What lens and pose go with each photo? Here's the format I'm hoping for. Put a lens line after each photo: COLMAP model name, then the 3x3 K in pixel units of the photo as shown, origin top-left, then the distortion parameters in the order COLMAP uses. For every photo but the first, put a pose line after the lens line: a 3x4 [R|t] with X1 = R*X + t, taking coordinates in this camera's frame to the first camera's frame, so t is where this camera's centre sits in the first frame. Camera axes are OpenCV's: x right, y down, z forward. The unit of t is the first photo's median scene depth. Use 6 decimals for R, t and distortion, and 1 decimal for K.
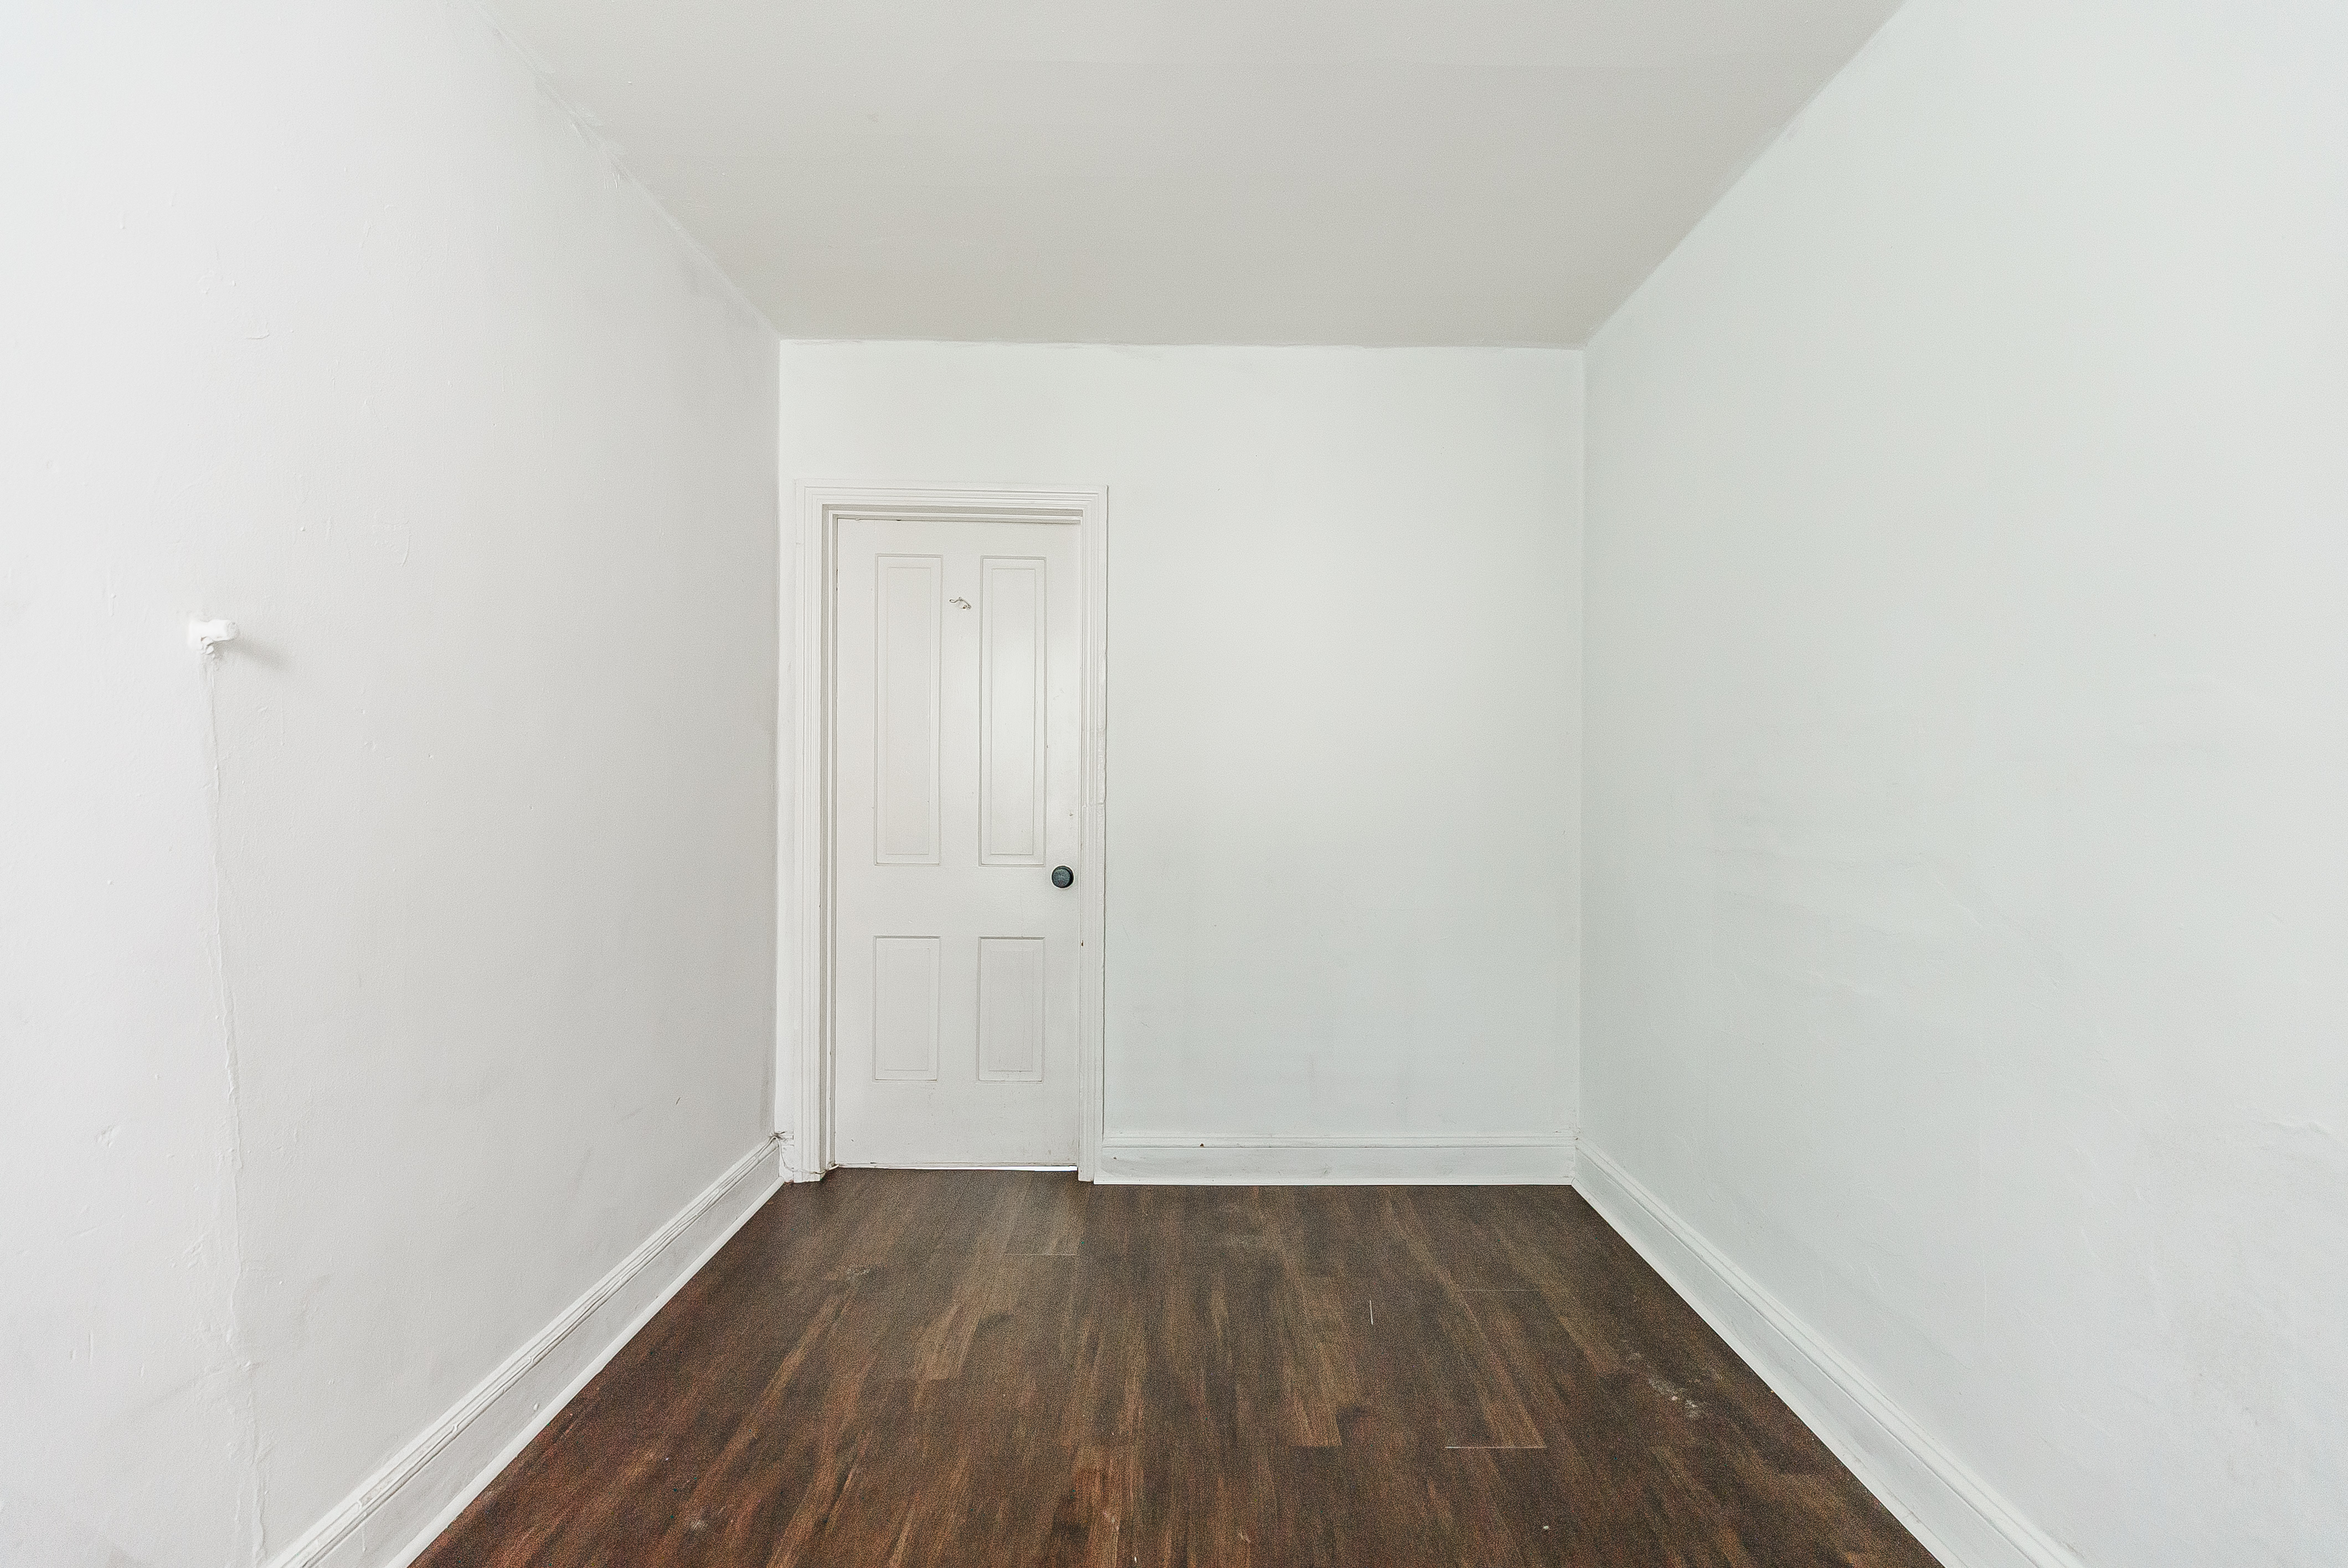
lens RADIAL K [[1051.1, 0, 1190.2], [0, 1051.1, 780.8], [0, 0, 1]] dist [0.002234, -0.000847]
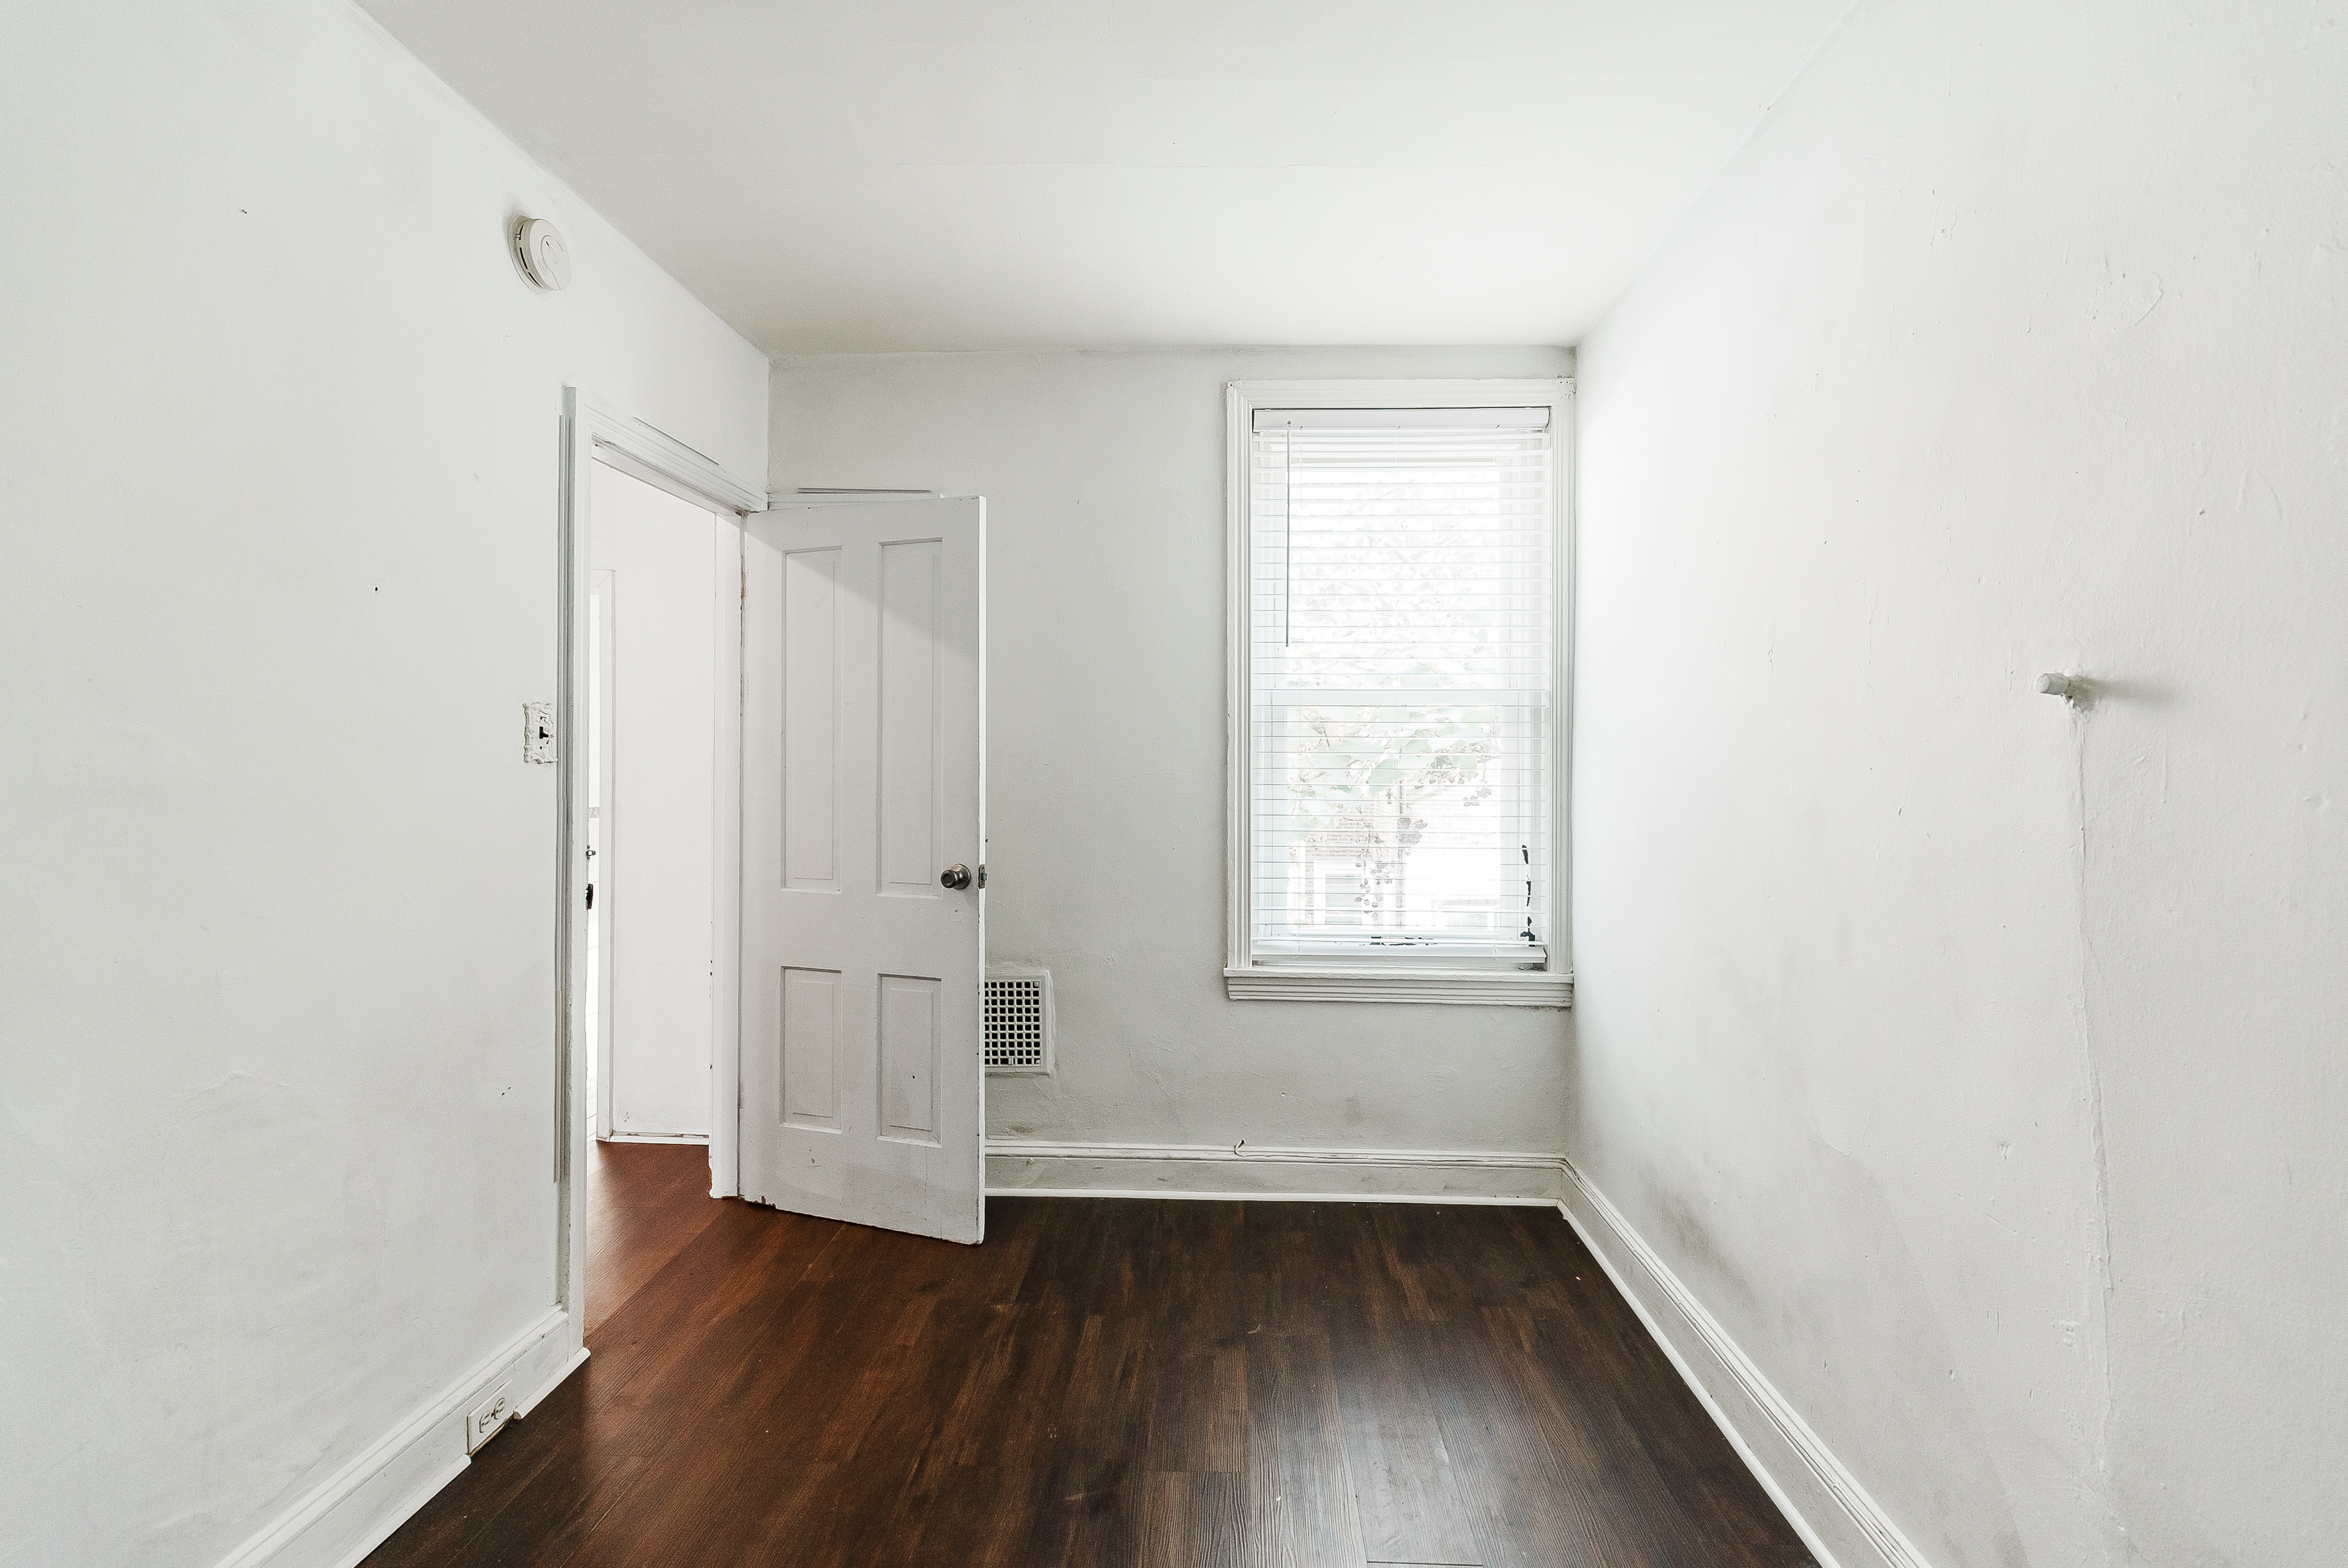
lens RADIAL K [[1051.1, 0, 1190.2], [0, 1051.1, 780.8], [0, 0, 1]] dist [0.002234, -0.000847]
pose [[-0.998885, -0.011247, 0.045853, -0.179411], [-0.011050, 0.999929, 0.004547, -0.048957], [-0.045901, 0.004035, -0.998938, 1.932664]]
